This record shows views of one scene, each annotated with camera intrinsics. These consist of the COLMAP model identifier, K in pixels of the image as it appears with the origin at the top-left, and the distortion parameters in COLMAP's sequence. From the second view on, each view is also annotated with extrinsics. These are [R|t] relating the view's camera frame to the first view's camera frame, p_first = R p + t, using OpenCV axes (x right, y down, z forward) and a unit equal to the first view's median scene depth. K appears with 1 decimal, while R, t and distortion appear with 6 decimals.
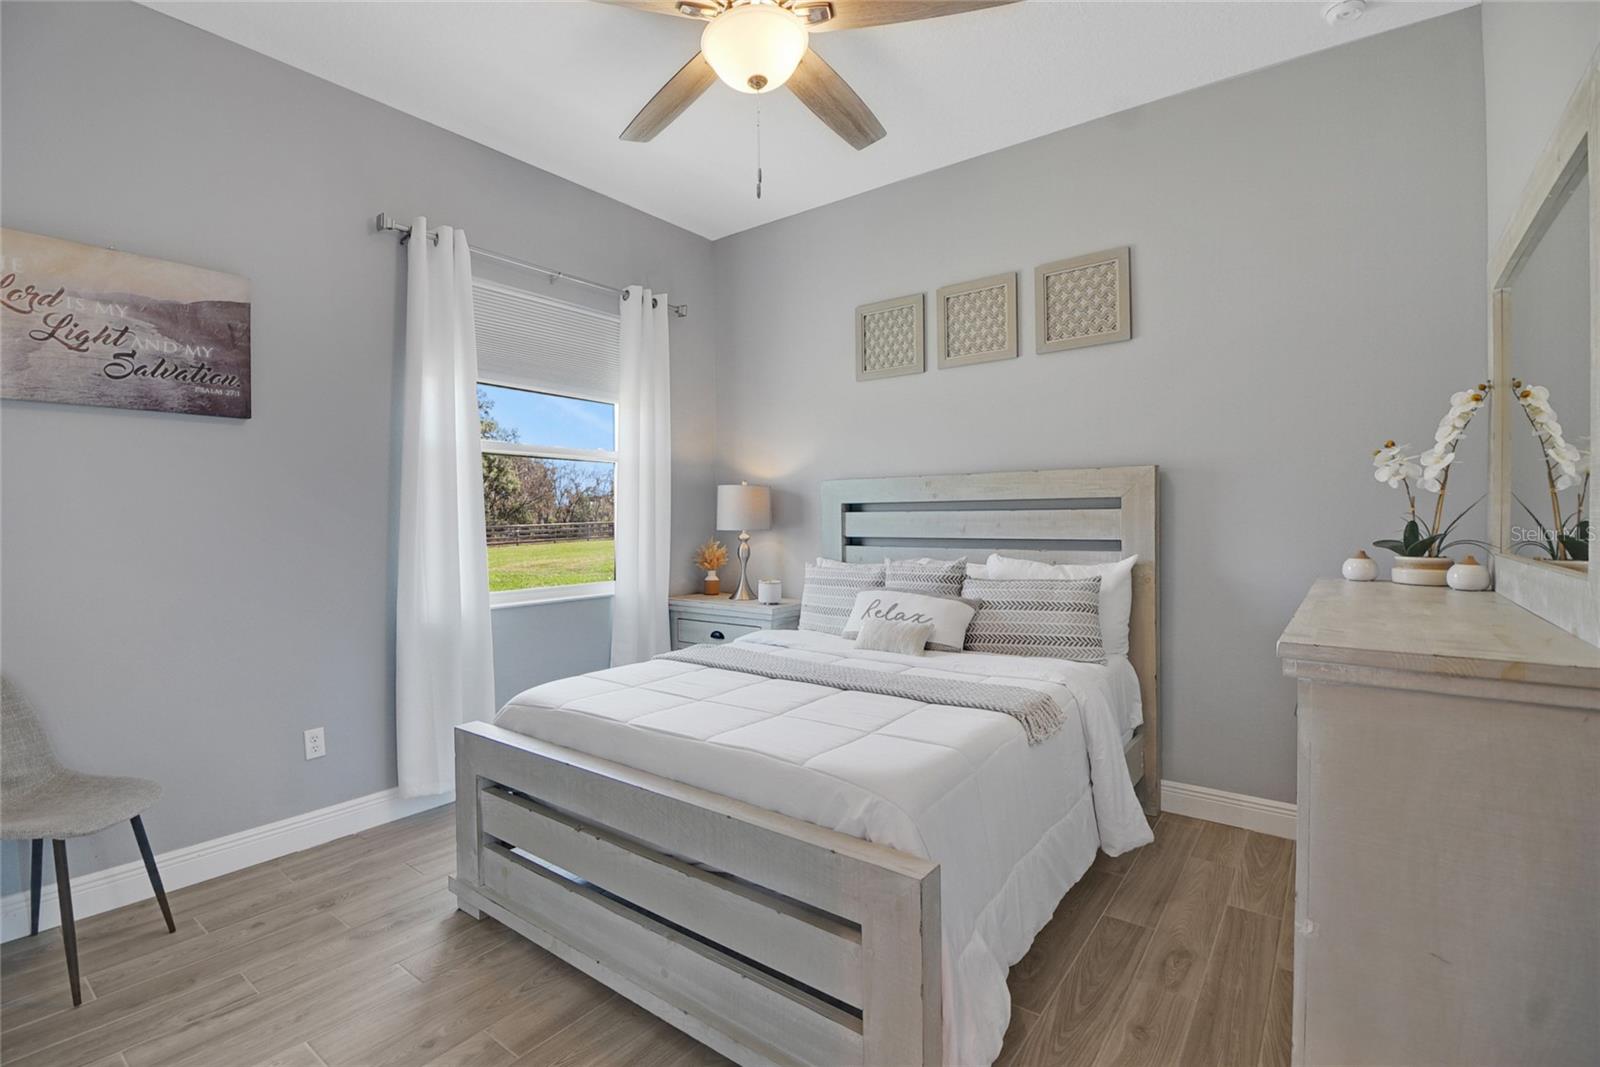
lens RADIAL K [[724.9, 0, 799.7], [0, 724.9, 535.6], [0, 0, 1]] dist [-0.001651, -0.016624]
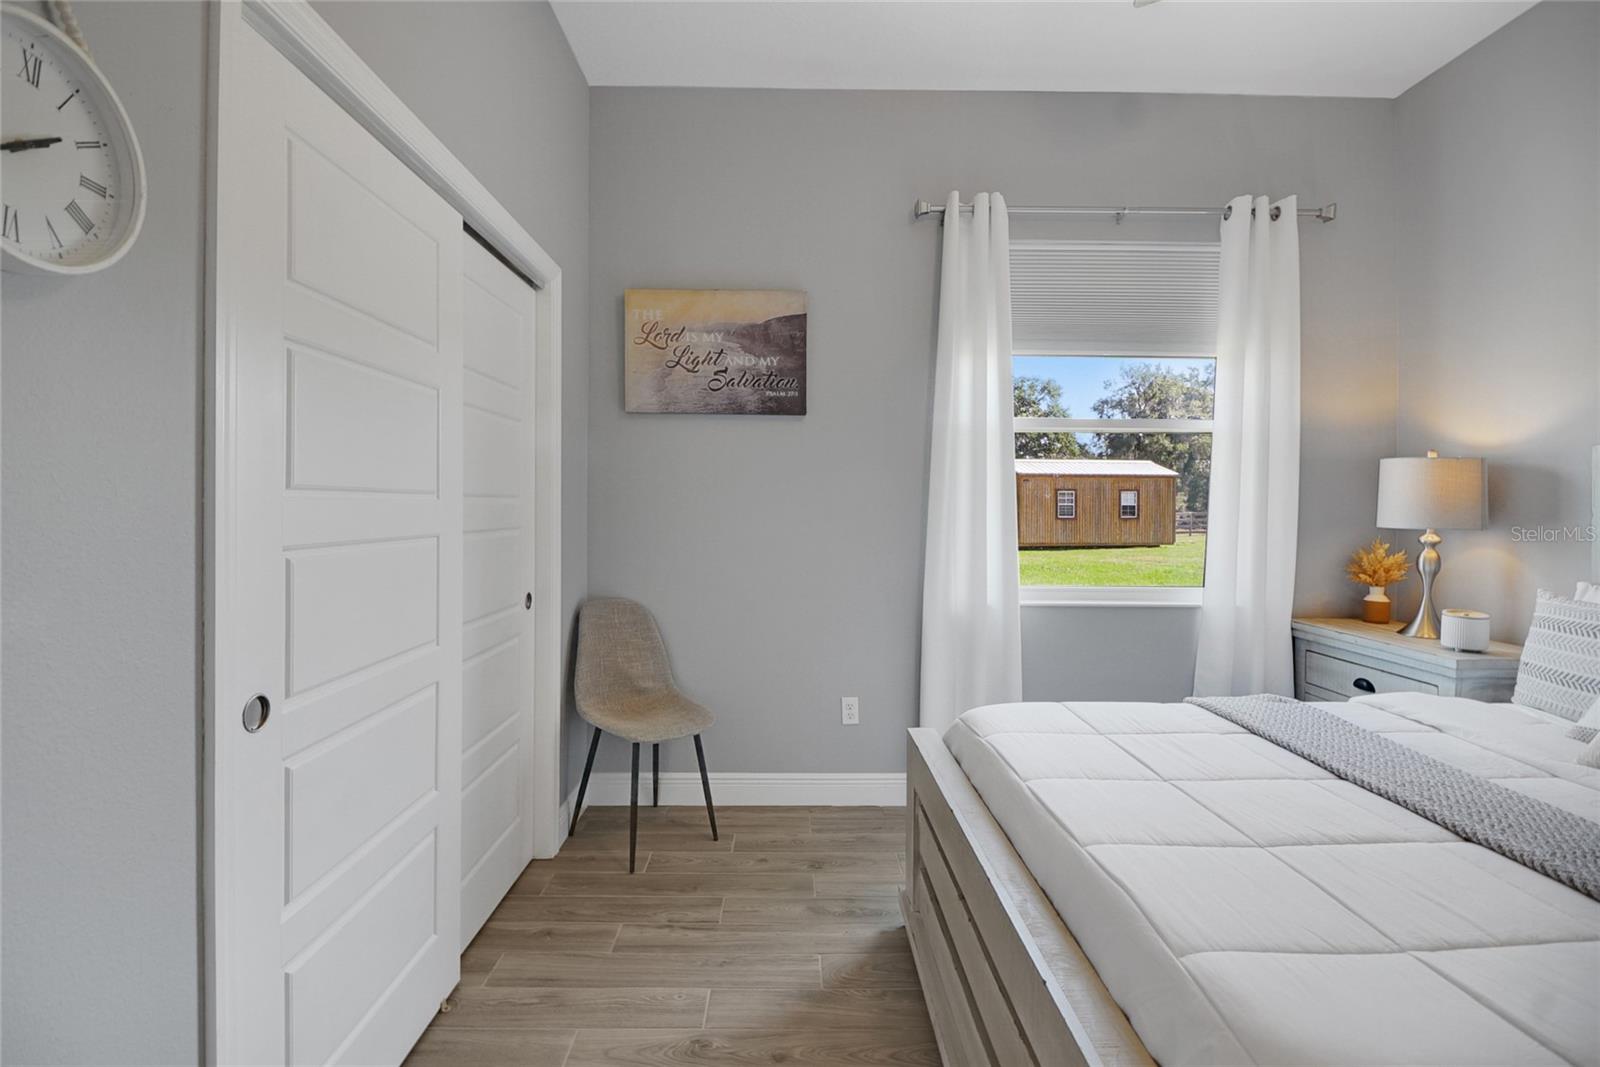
lens RADIAL K [[748.9, 0, 795.0], [0, 748.9, 512.5], [0, 0, 1]] dist [0.003061, -0.018341]
pose [[0.606396, 0.021735, -0.794866, 0.185368], [-0.032019, 0.999483, 0.002902, -0.010231], [0.794518, 0.023691, 0.606778, 0.281663]]
